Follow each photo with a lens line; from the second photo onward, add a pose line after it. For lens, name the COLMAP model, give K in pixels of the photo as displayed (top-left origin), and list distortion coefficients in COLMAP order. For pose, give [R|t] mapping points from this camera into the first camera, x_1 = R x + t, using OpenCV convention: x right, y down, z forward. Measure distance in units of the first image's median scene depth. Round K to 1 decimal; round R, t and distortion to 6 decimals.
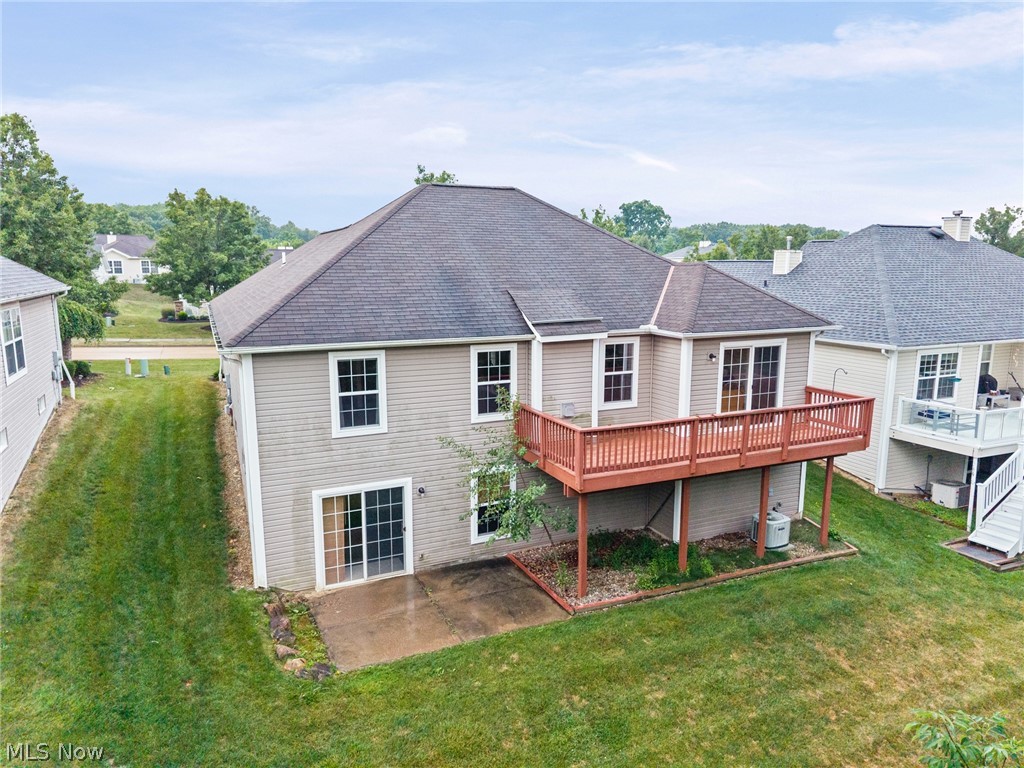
lens RADIAL K [[685.6, 0, 485.5], [0, 685.6, 384.8], [0, 0, 1]] dist [0.043761, -0.002870]
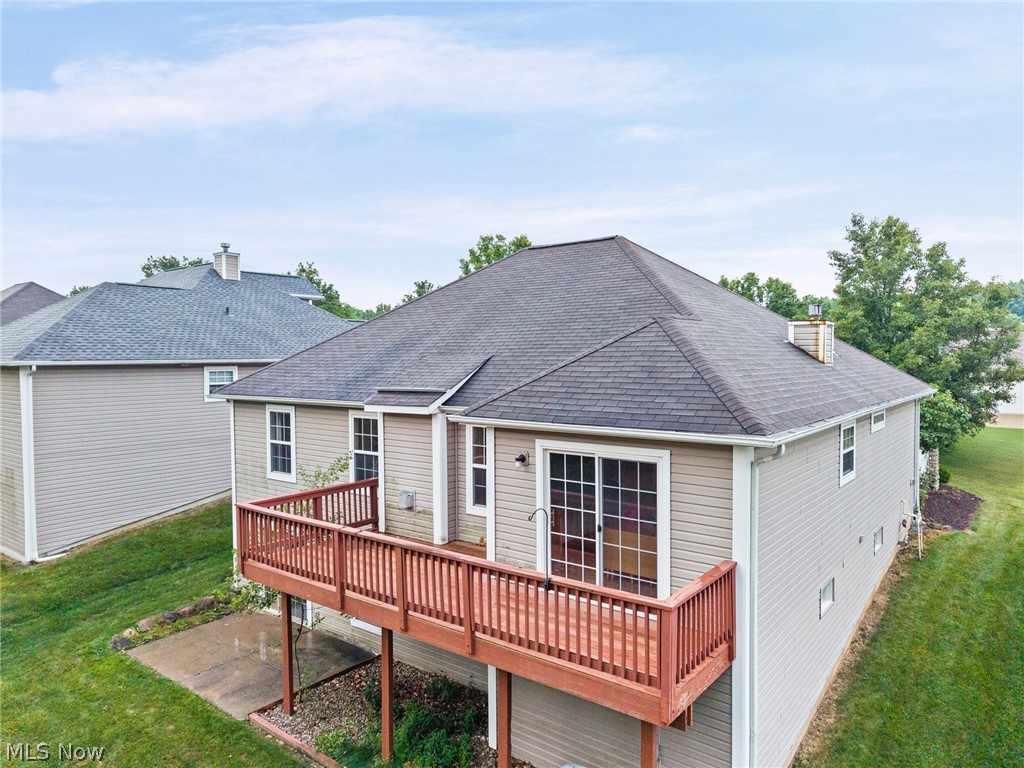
lens RADIAL K [[685.6, 0, 485.5], [0, 685.6, 384.8], [0, 0, 1]] dist [0.043761, -0.002870]
pose [[0.453755, 0.032692, -0.890527, 0.866582], [-0.157354, 0.986563, -0.043960, -0.075006], [0.877124, 0.160075, 0.452802, 0.677030]]
